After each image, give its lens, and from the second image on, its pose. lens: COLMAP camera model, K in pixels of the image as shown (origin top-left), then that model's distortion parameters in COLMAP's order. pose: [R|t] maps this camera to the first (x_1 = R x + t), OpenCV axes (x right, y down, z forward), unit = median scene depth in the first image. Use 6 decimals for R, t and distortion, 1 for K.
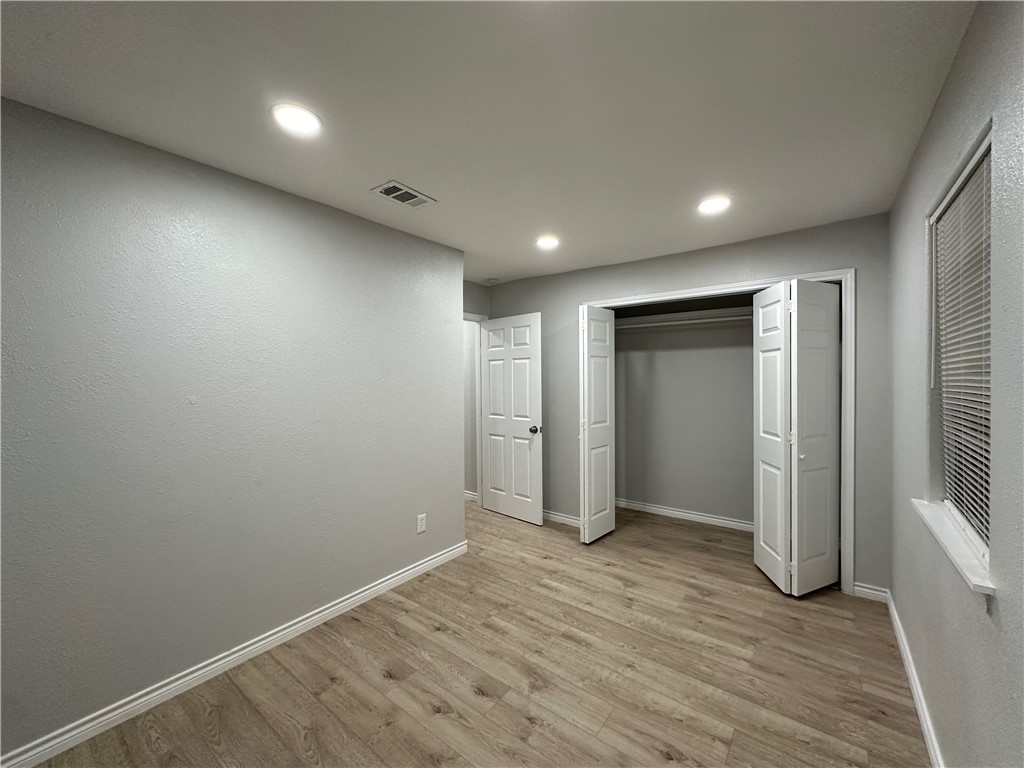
lens RADIAL K [[410.1, 0, 517.6], [0, 410.1, 382.3], [0, 0, 1]] dist [-0.000482, -0.000011]
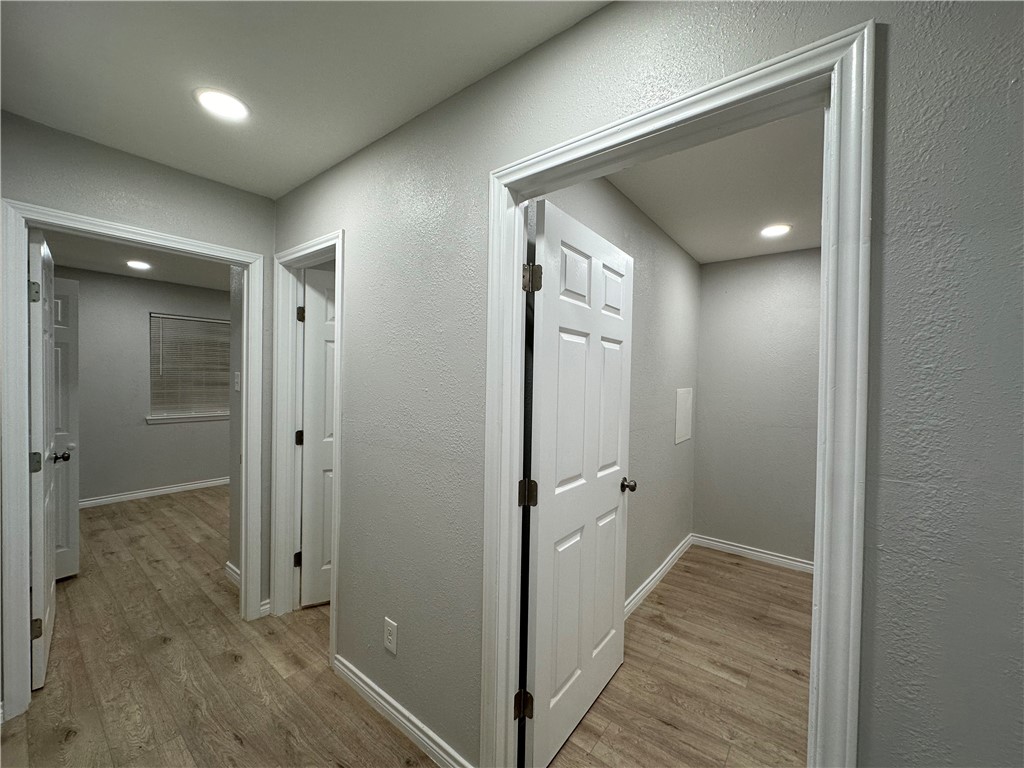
lens RADIAL K [[410.1, 0, 516.7], [0, 410.1, 380.9], [0, 0, 1]] dist [-0.000482, -0.000011]
pose [[-0.999933, -0.005945, 0.009969, -0.856745], [-0.005745, 0.999786, 0.019893, -0.010131], [-0.010085, 0.019834, -0.999752, 2.159308]]
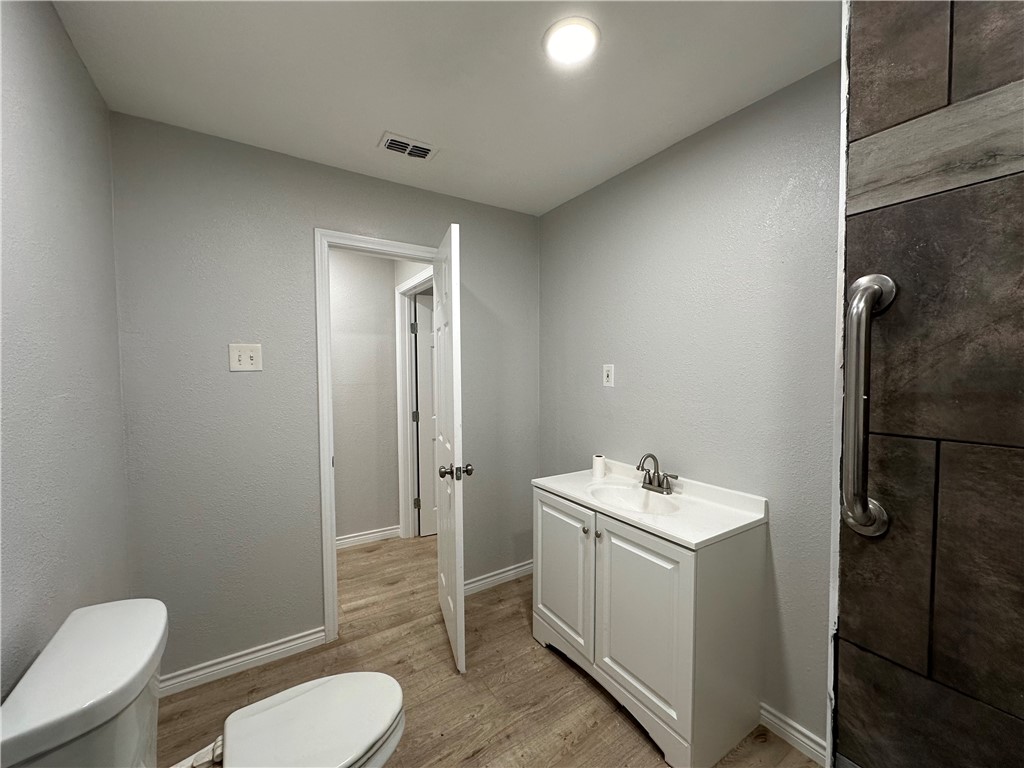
lens RADIAL K [[410.1, 0, 518.2], [0, 410.1, 378.3], [0, 0, 1]] dist [-0.000482, -0.000011]
pose [[0.330940, -0.031609, 0.943122, -1.249669], [0.008274, 0.999498, 0.030595, -0.038741], [-0.943615, -0.002322, 0.331035, 0.570586]]
